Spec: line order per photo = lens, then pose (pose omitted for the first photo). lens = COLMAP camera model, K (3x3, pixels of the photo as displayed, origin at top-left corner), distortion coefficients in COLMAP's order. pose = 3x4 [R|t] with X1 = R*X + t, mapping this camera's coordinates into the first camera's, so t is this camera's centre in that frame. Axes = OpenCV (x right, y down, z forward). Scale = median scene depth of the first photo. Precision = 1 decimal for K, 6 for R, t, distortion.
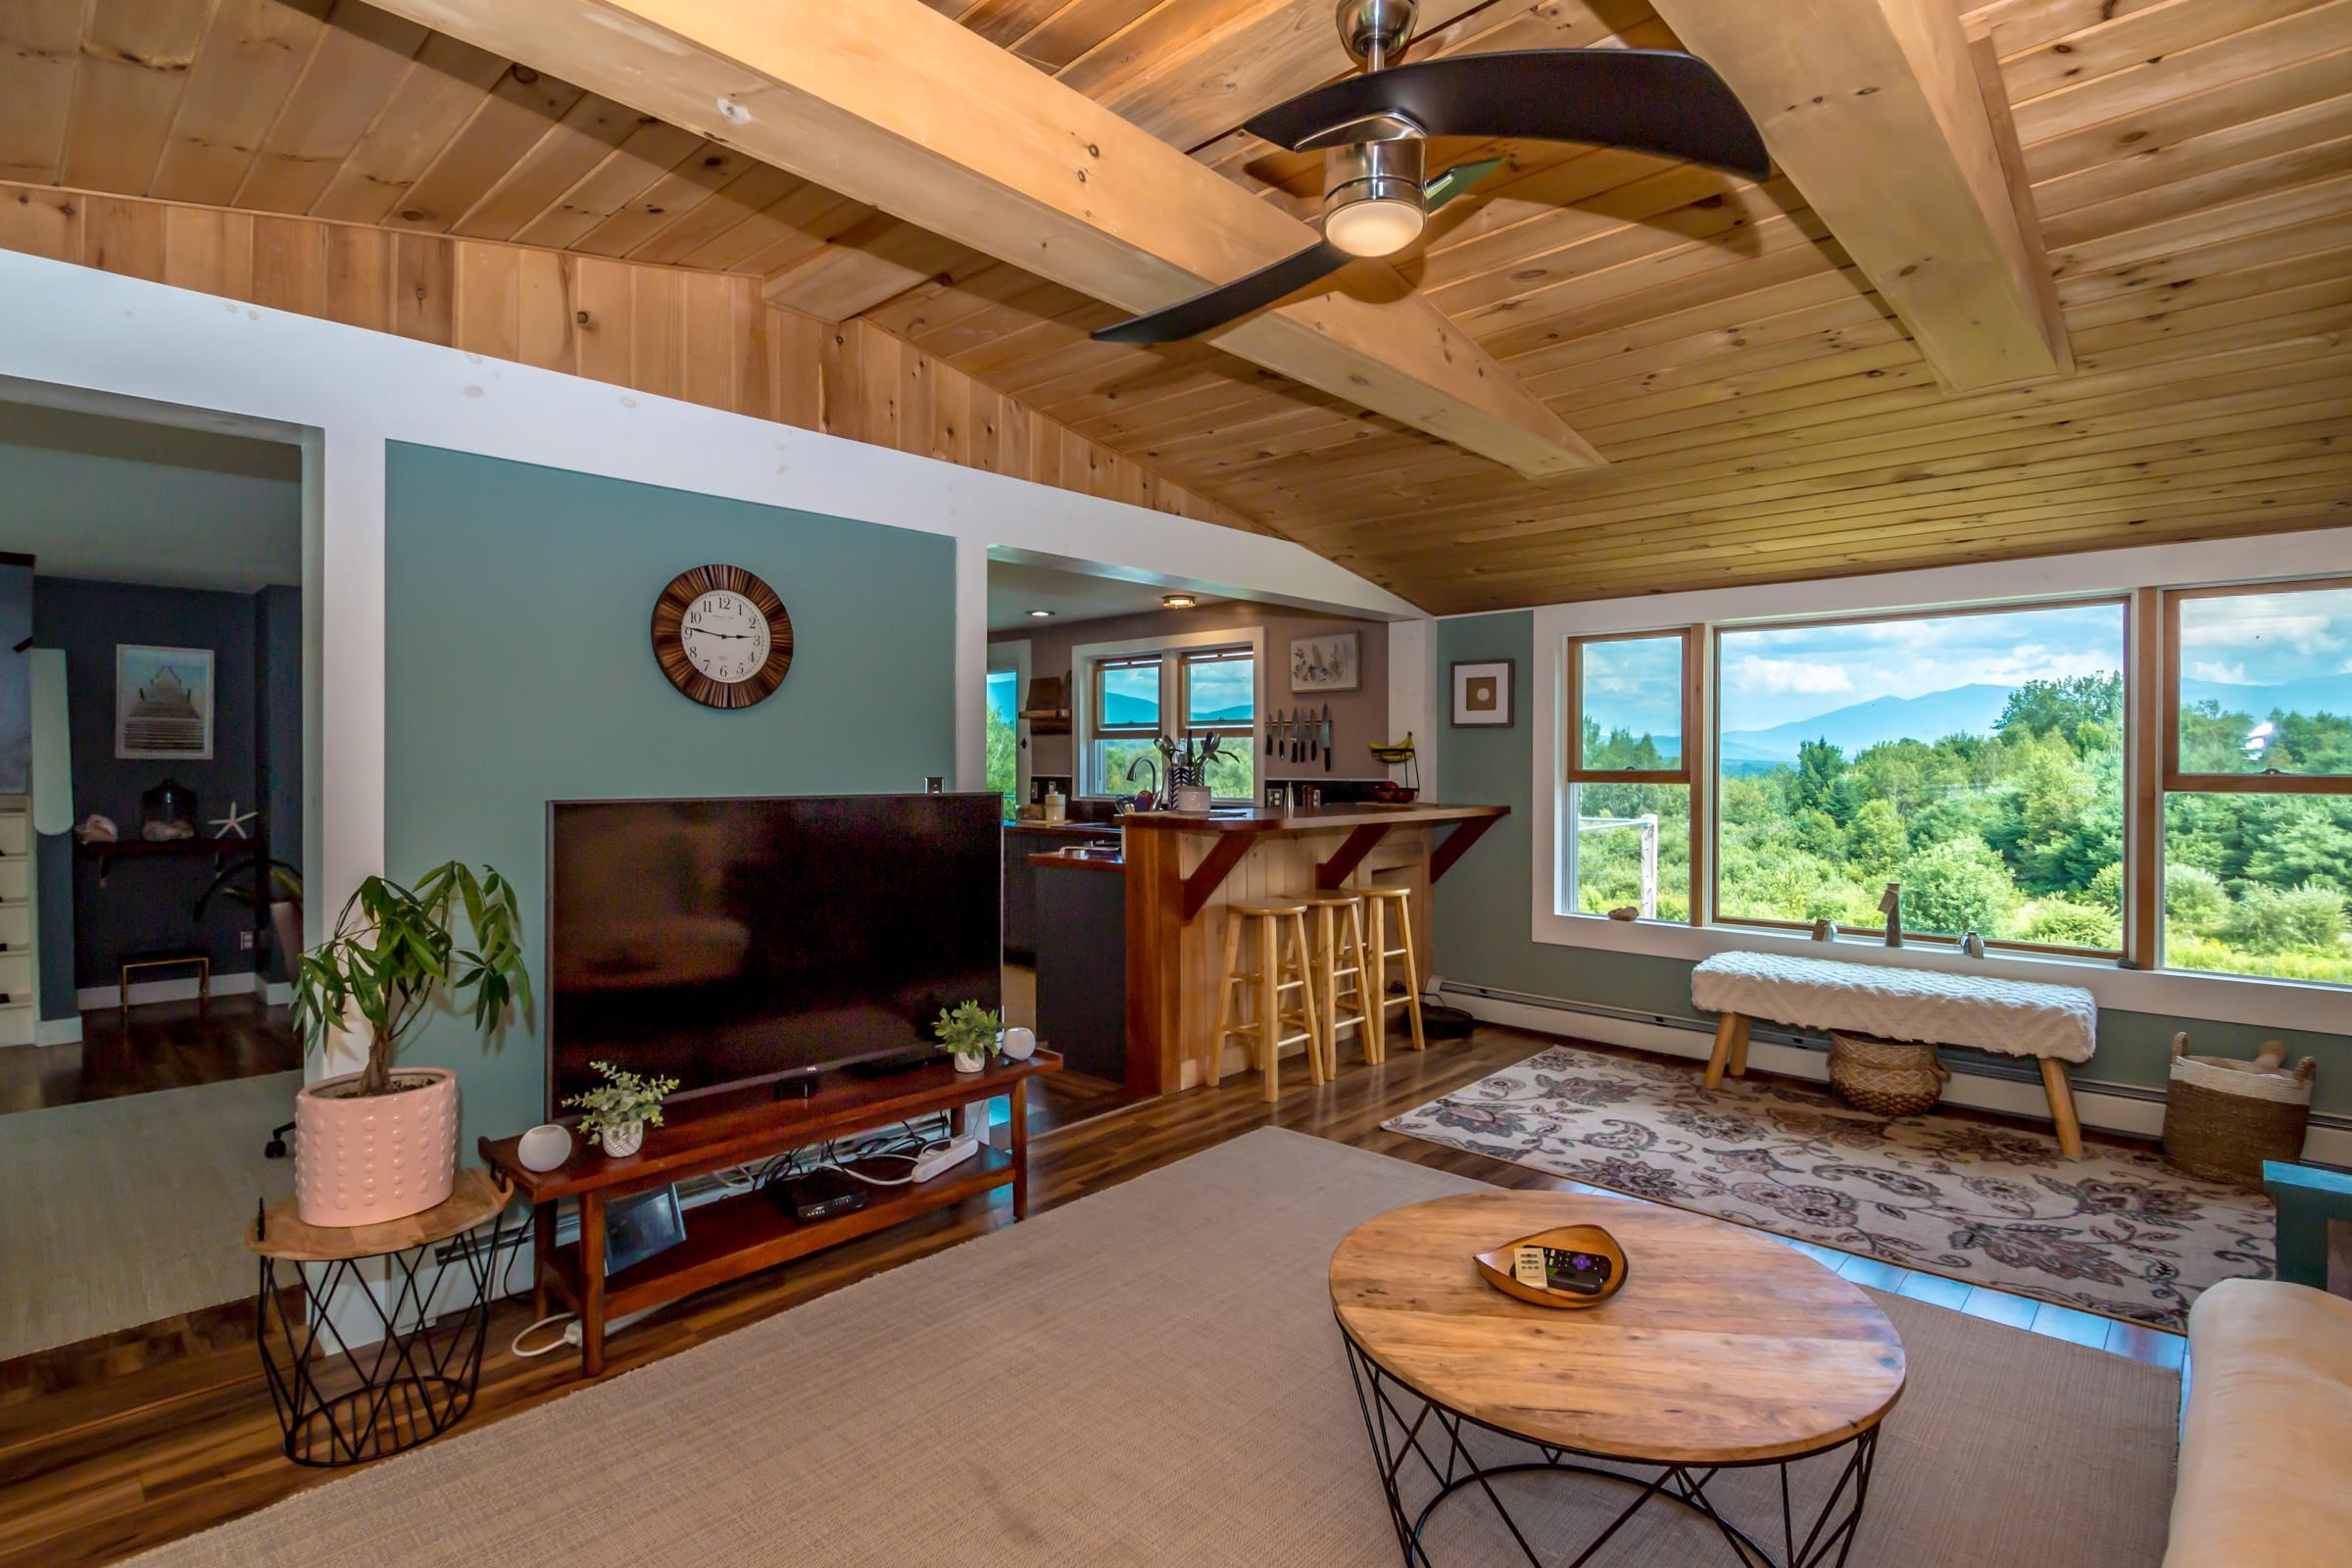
lens RADIAL K [[1134.2, 0, 1212.0], [0, 1134.2, 791.7], [0, 0, 1]] dist [0.008359, -0.014268]
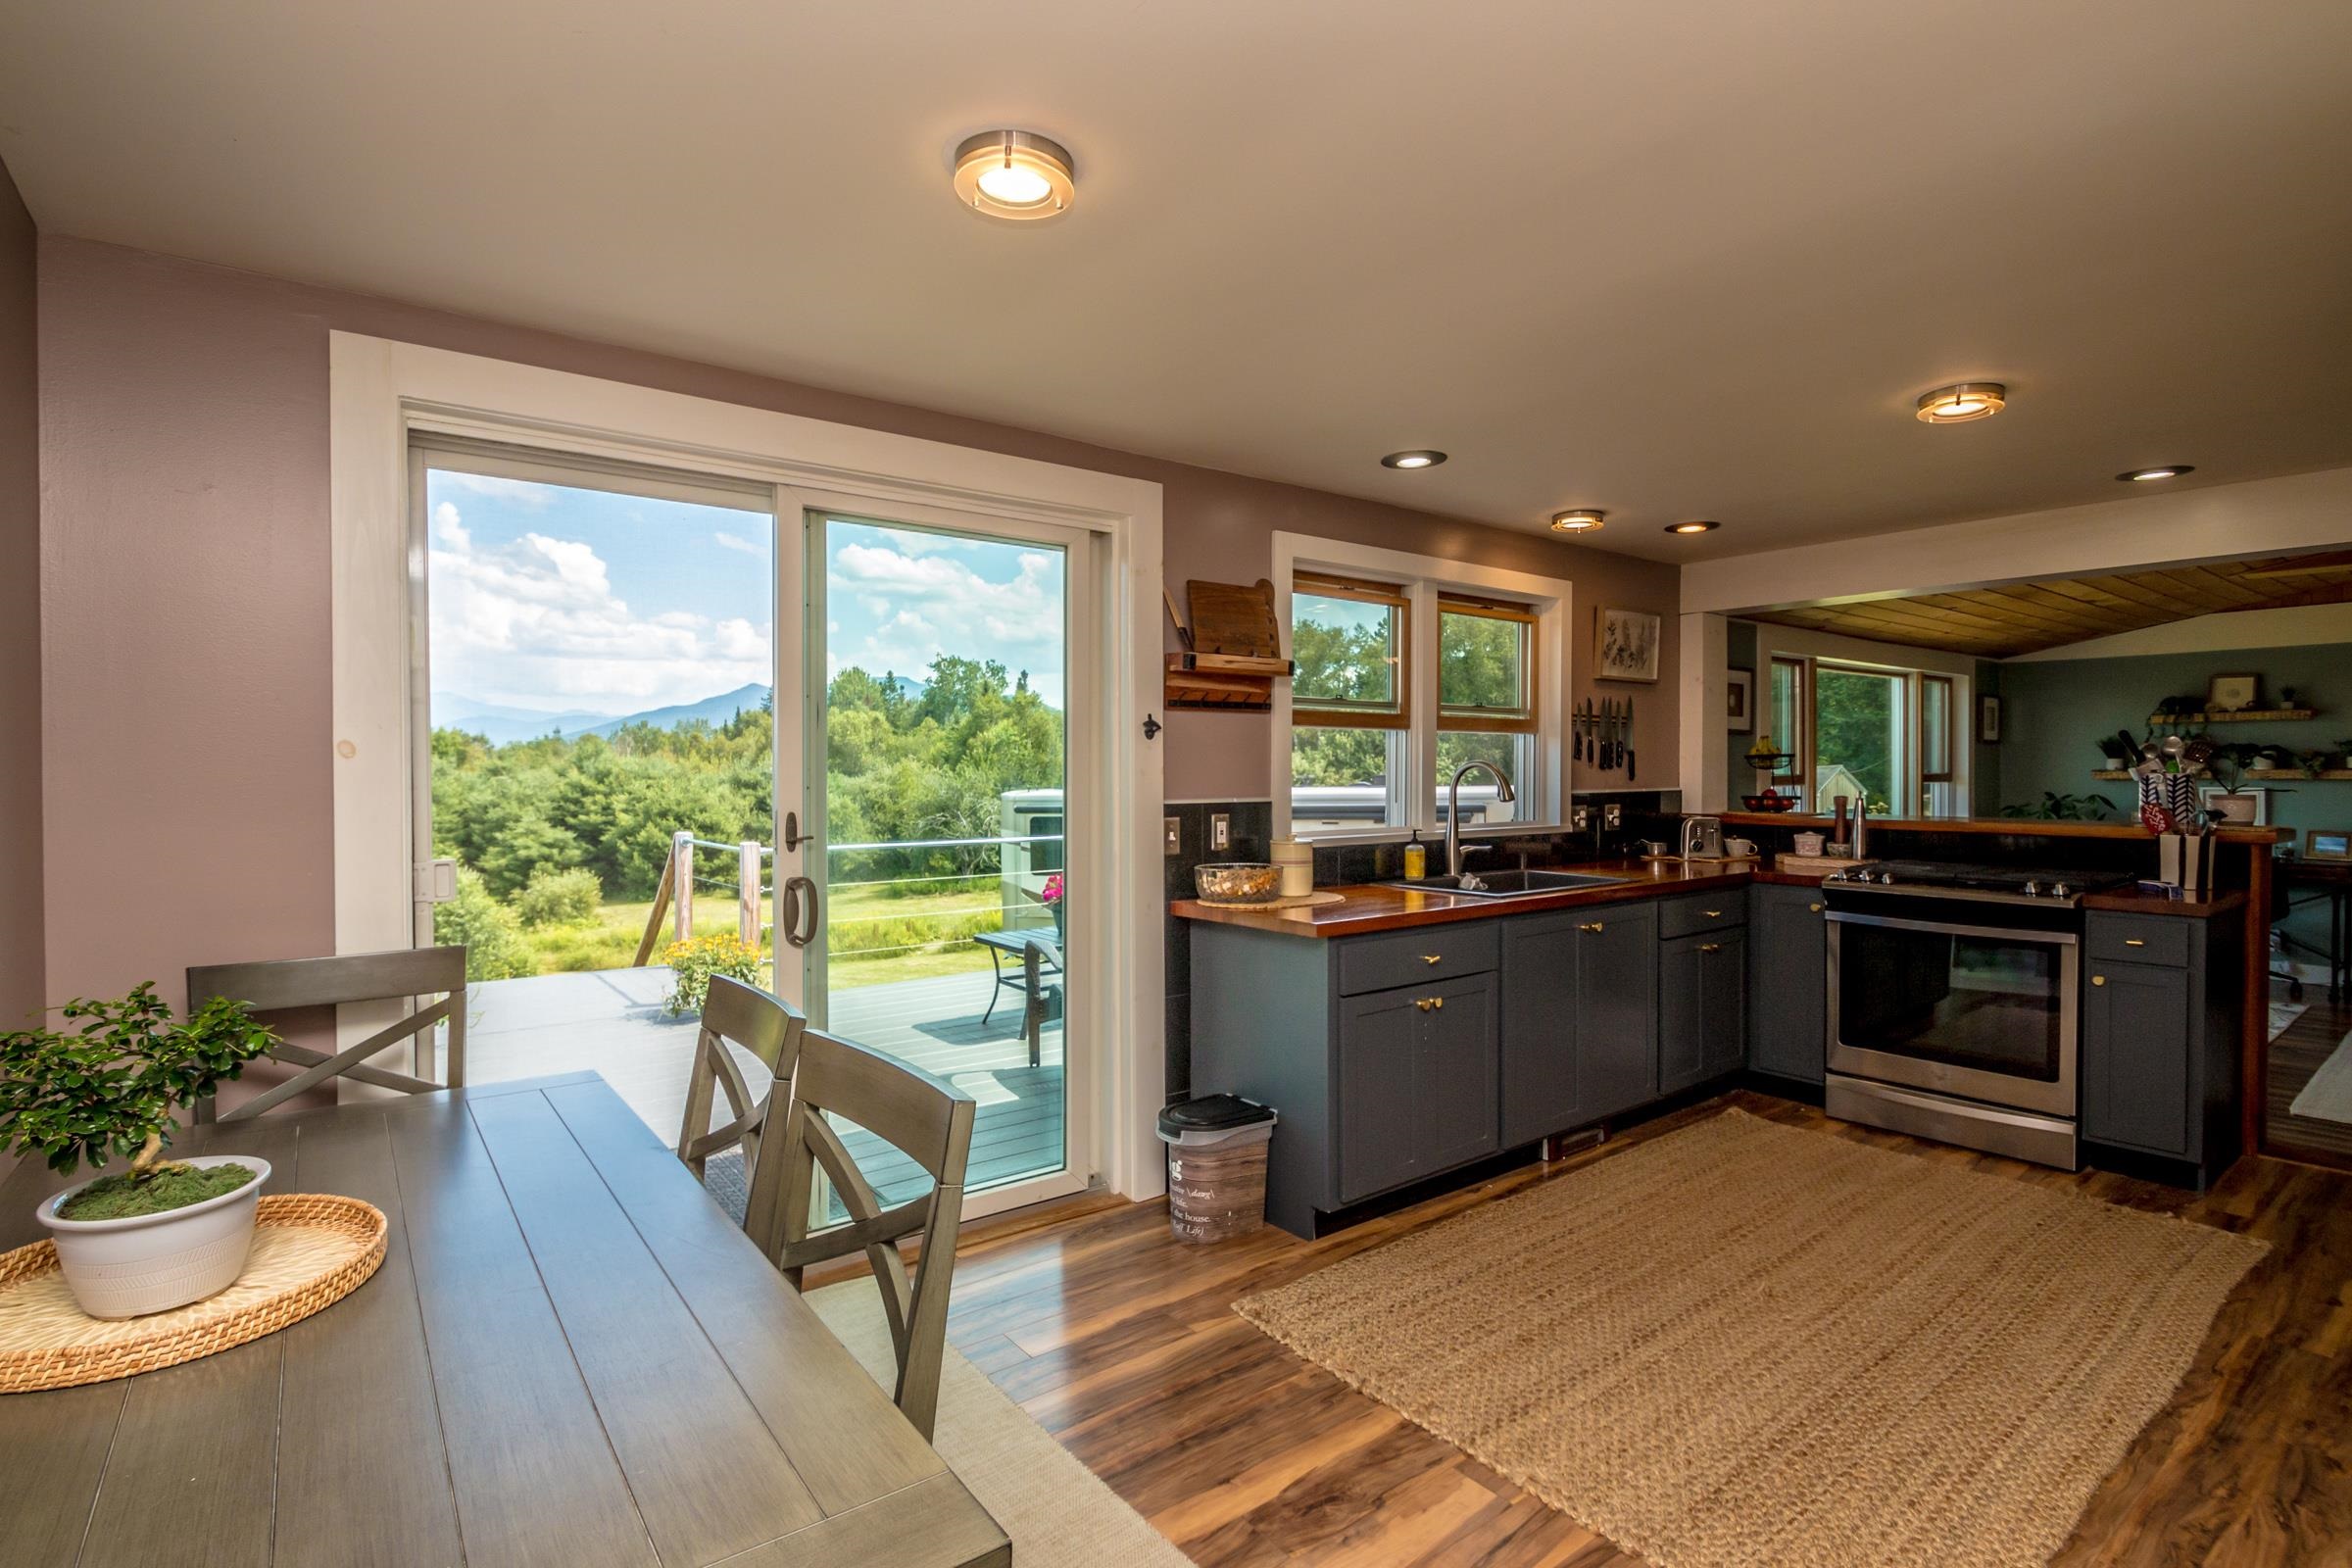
lens RADIAL K [[1134.2, 0, 1102.5], [0, 1134.2, 789.4], [0, 0, 1]] dist [0.008359, -0.014268]
pose [[0.167723, -0.020121, 0.985629, -1.138031], [0.030071, 0.999431, 0.015285, -0.053139], [-0.985375, 0.027075, 0.168233, 1.860642]]
